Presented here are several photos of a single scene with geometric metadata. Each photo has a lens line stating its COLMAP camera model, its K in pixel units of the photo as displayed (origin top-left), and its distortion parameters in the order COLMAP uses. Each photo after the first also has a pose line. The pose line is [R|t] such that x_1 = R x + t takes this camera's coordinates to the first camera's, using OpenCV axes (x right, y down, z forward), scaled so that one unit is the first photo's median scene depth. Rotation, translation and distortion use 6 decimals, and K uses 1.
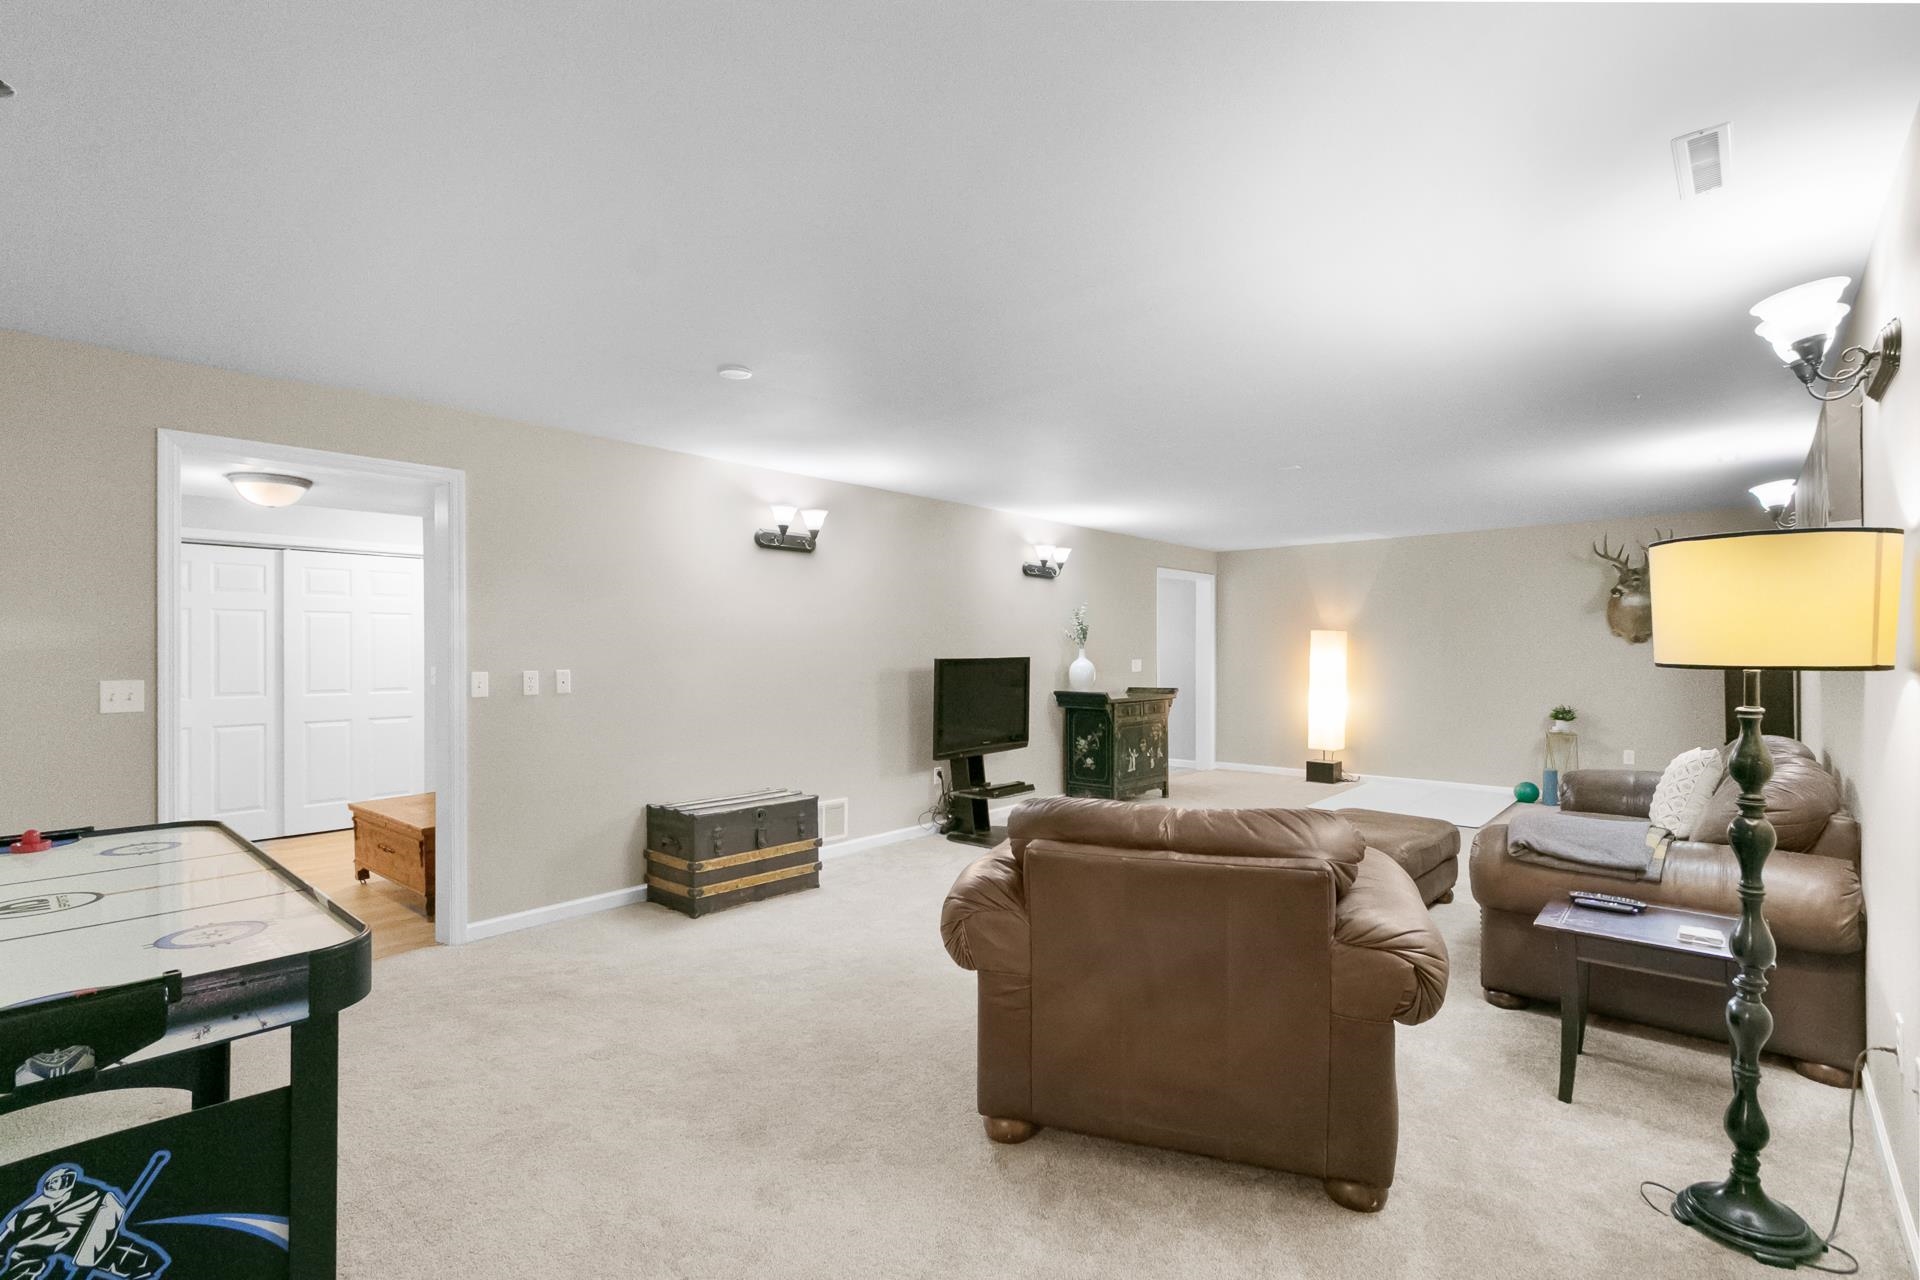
lens RADIAL K [[880.1, 0, 941.8], [0, 880.1, 648.2], [0, 0, 1]] dist [0.000232, -0.002577]
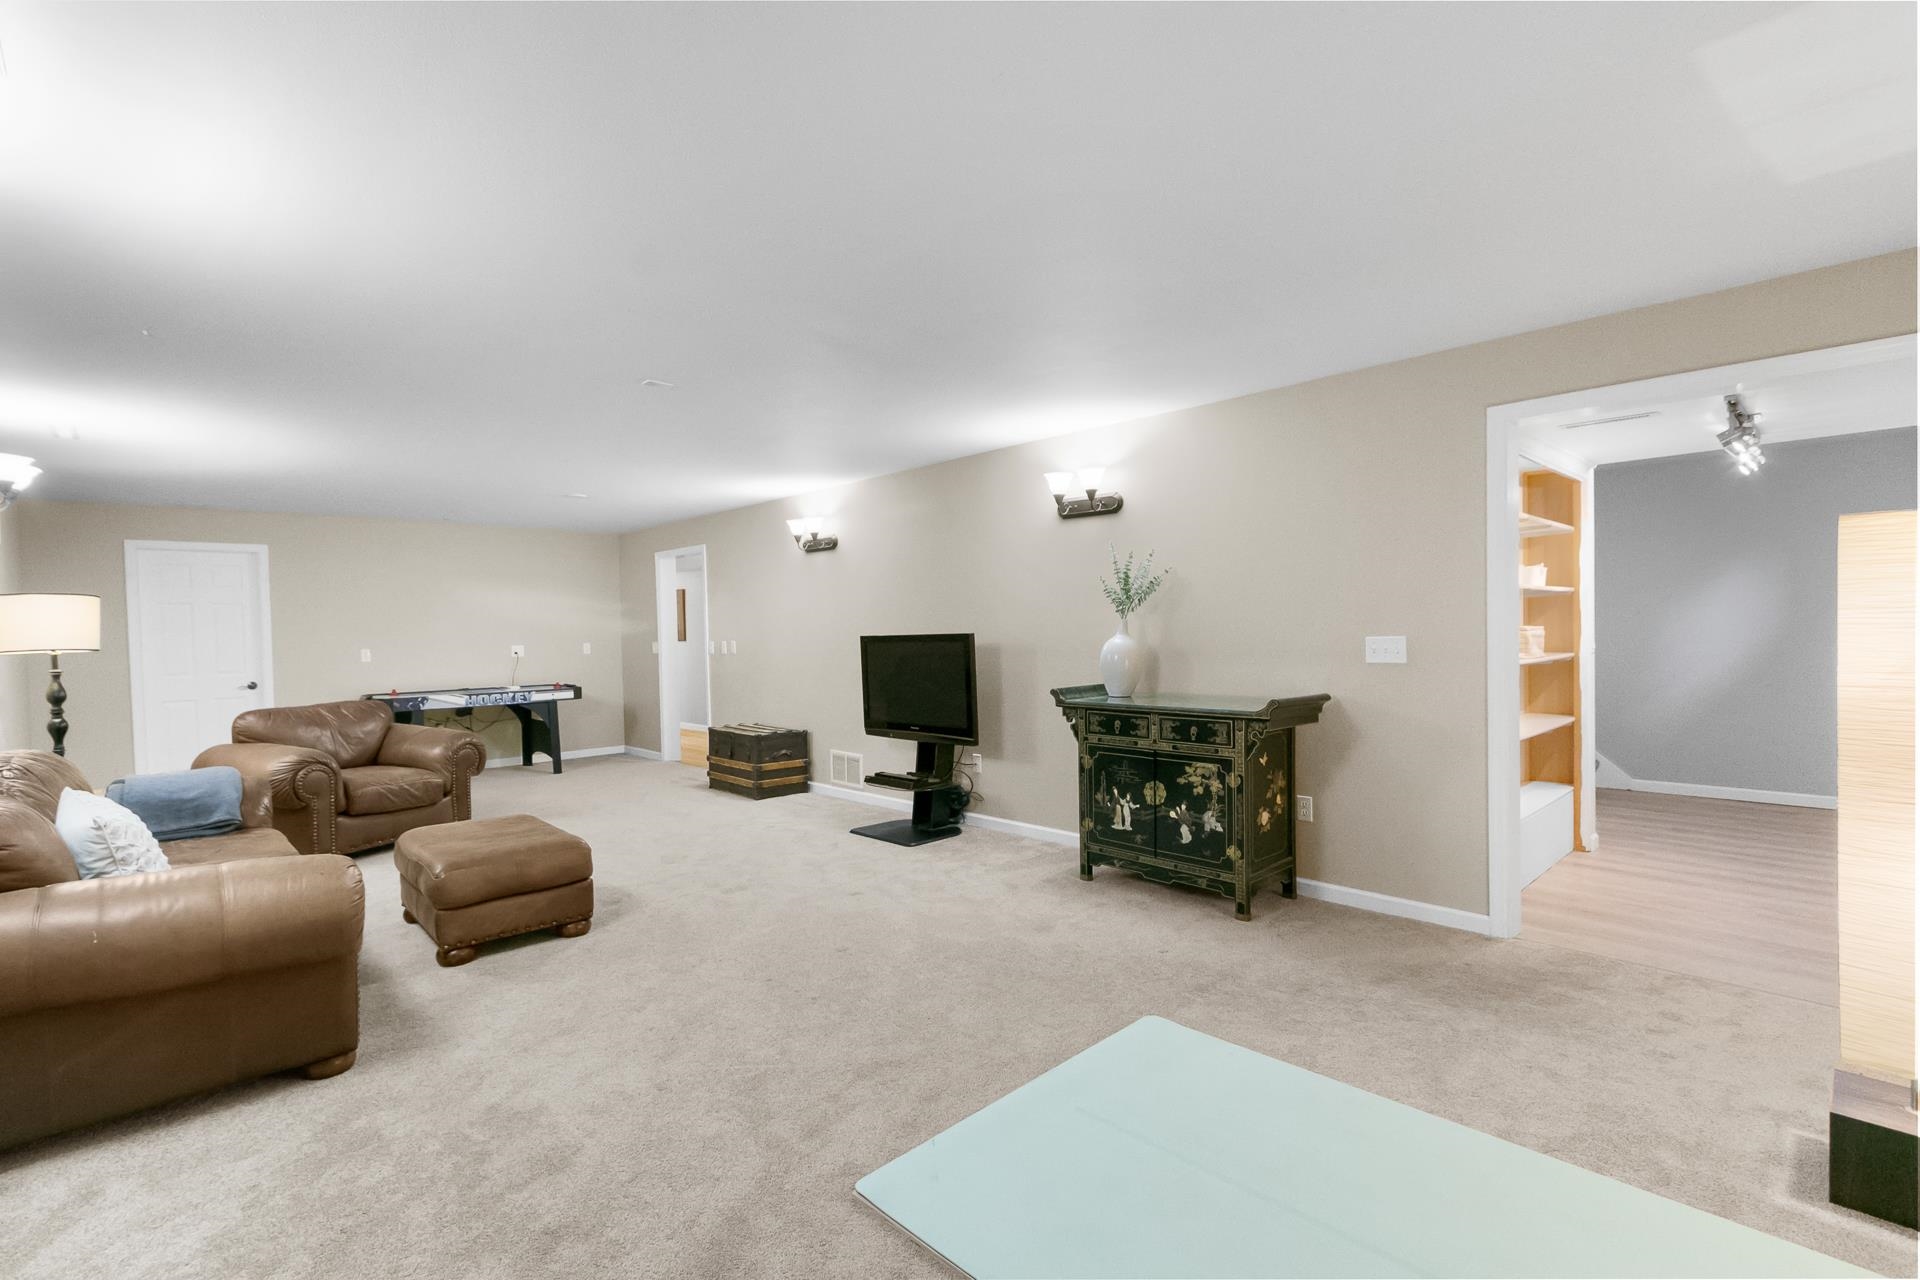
lens RADIAL K [[880.1, 0, 956.0], [0, 880.1, 654.1], [0, 0, 1]] dist [0.000232, -0.002577]
pose [[-0.081974, 0.035551, -0.996000, 0.797594], [0.027610, 0.999061, 0.033387, 0.001472], [0.996252, -0.024763, -0.082879, 0.939037]]
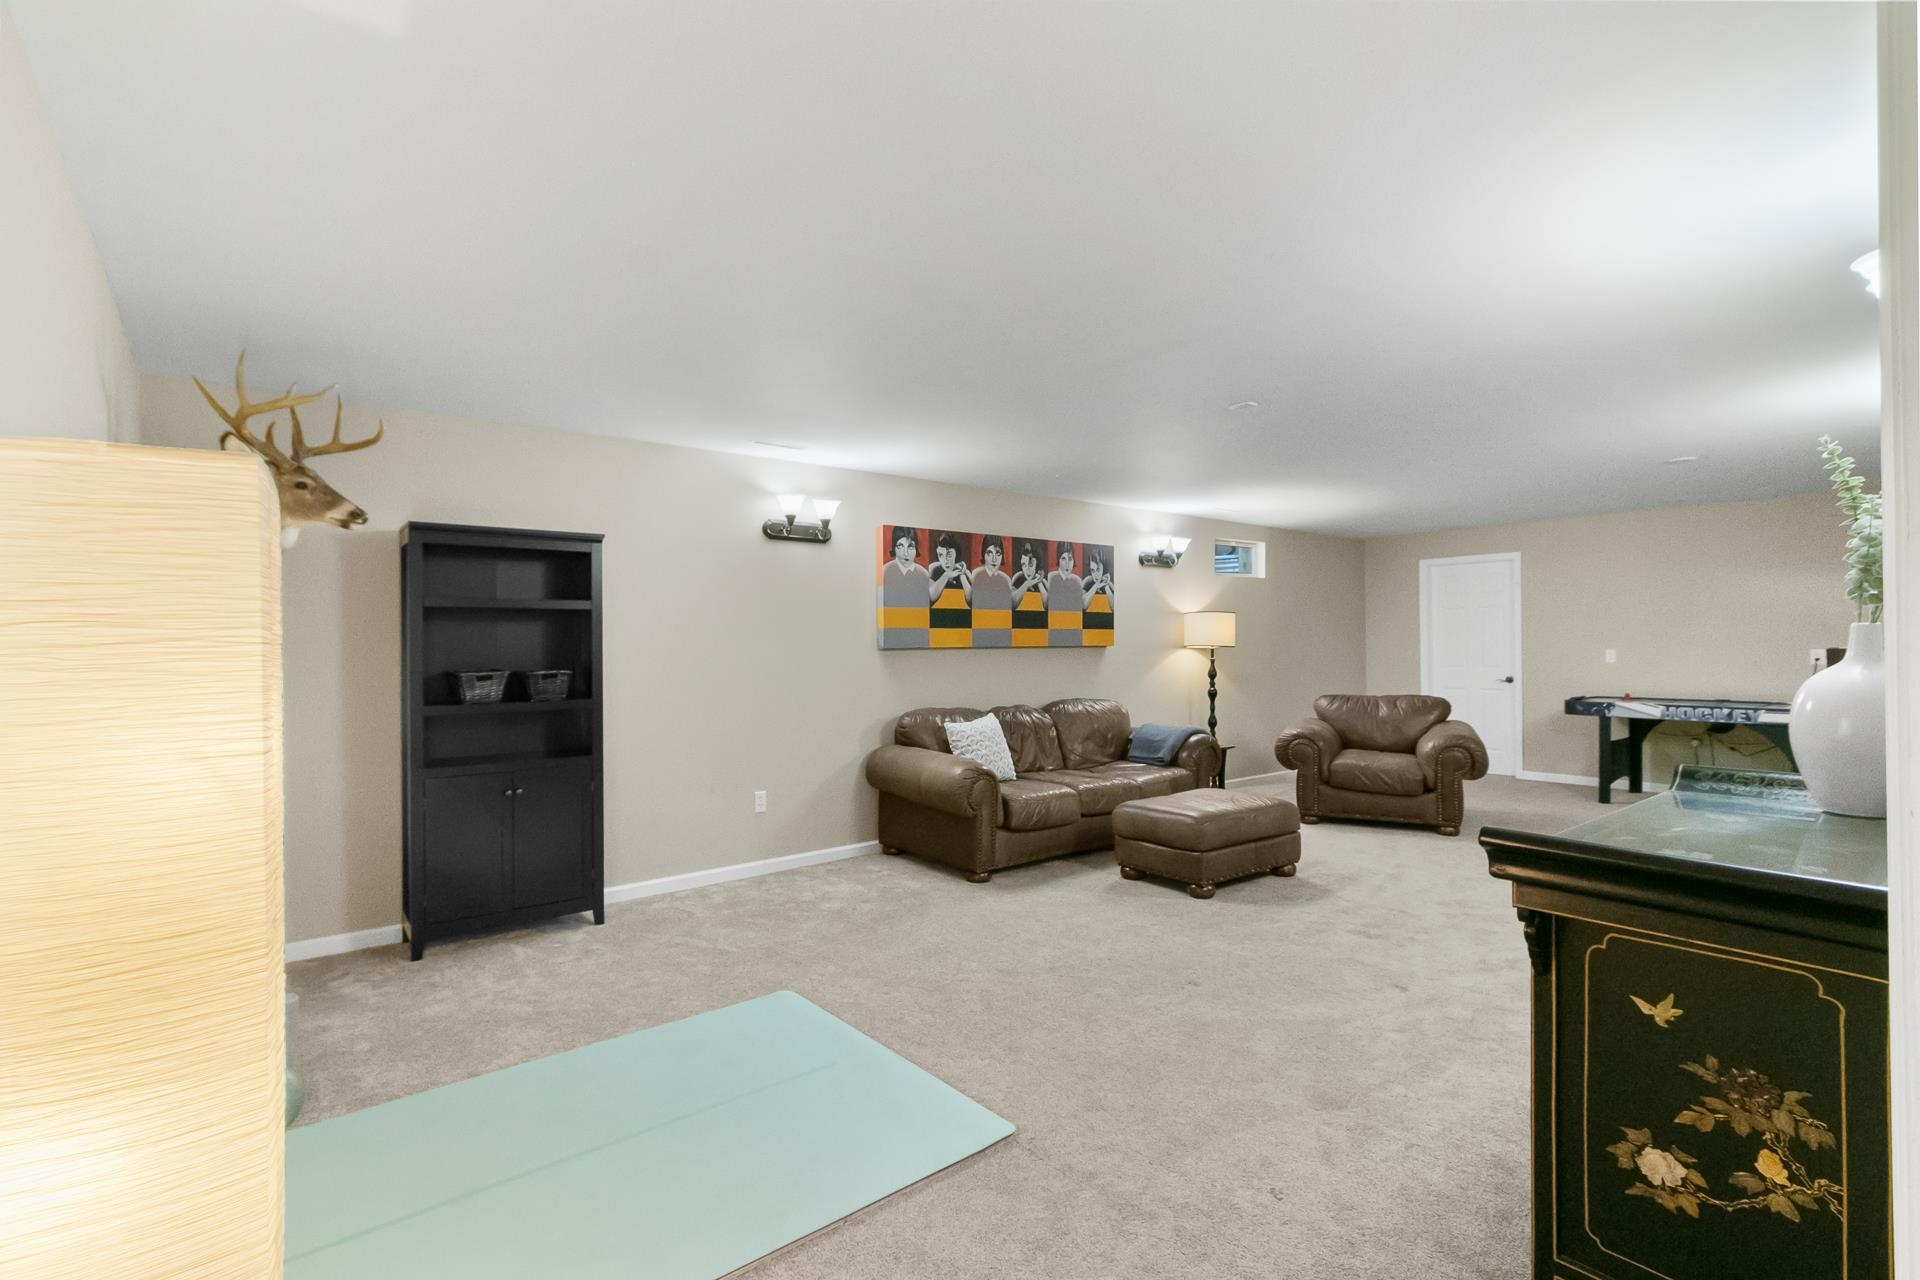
lens RADIAL K [[880.1, 0, 920.9], [0, 880.1, 641.5], [0, 0, 1]] dist [0.000232, -0.002577]
pose [[-0.981294, 0.013676, 0.192031, 0.370967], [0.011588, 0.999861, -0.011993, 0.005365], [-0.192168, -0.009544, -0.981316, 1.311844]]
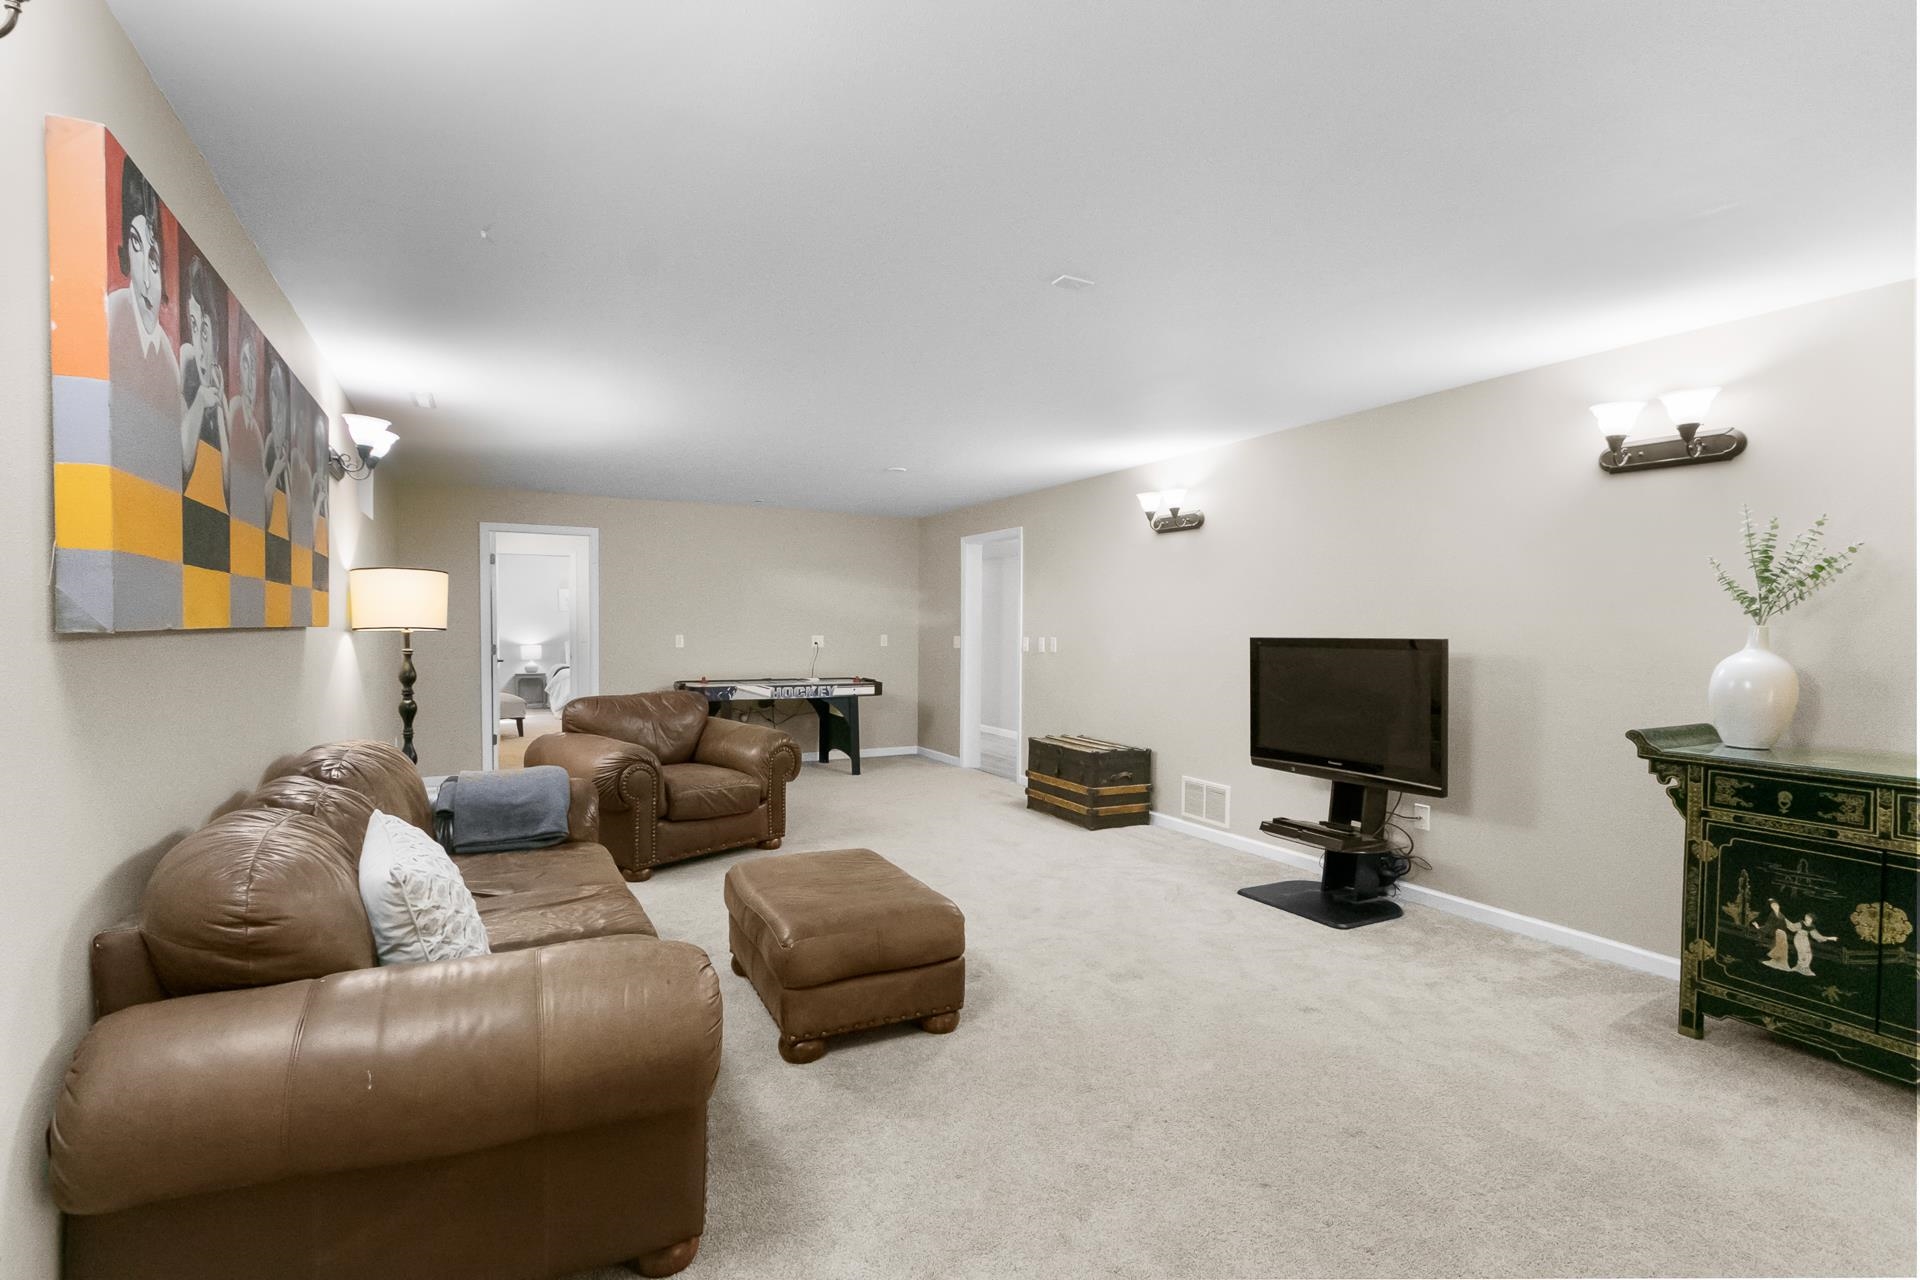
lens RADIAL K [[880.1, 0, 947.9], [0, 880.1, 655.7], [0, 0, 1]] dist [0.000232, -0.002577]
pose [[-0.354000, 0.033426, -0.934648, 0.659199], [0.001629, 0.999382, 0.035124, 0.000079], [0.935244, 0.010912, -0.353835, 0.805180]]
